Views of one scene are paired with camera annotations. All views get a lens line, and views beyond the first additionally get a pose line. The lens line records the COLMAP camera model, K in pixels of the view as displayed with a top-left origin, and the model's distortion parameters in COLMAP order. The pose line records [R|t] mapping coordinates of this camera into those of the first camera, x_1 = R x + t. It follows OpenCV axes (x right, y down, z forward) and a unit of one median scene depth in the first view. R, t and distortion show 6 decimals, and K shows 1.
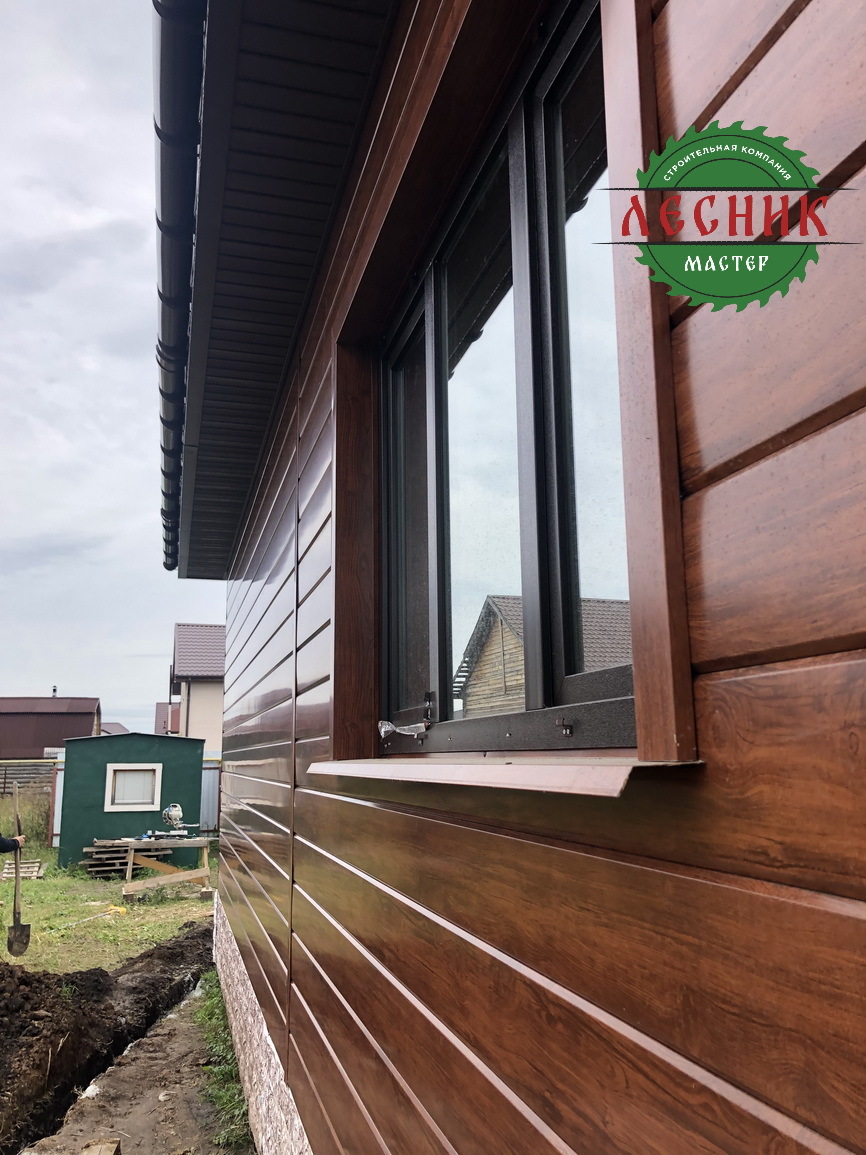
lens RADIAL K [[934.7, 0, 422.0], [0, 934.7, 580.5], [0, 0, 1]] dist [0.014843, 0.000054]
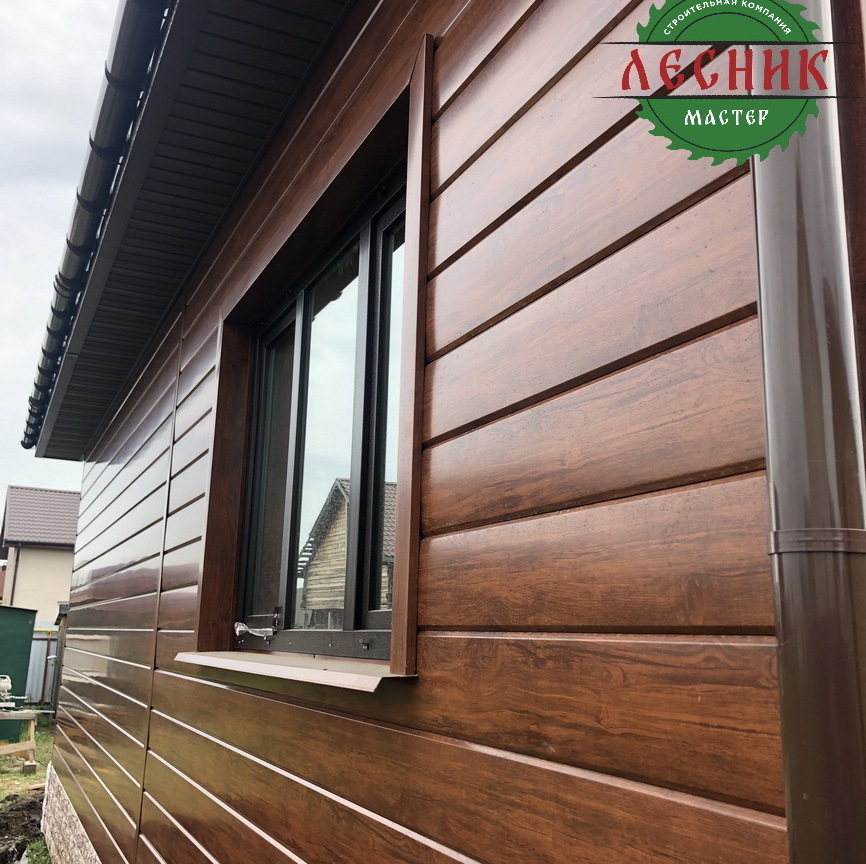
lens RADIAL K [[948.0, 0, 434.5], [0, 948.0, 436.1], [0, 0, 1]] dist [-0.019160, 0.000000]
pose [[0.983161, 0.073569, 0.167279, -0.013911], [-0.069624, 0.997142, -0.029335, -0.085535], [-0.168959, 0.017195, 0.985473, -0.332466]]
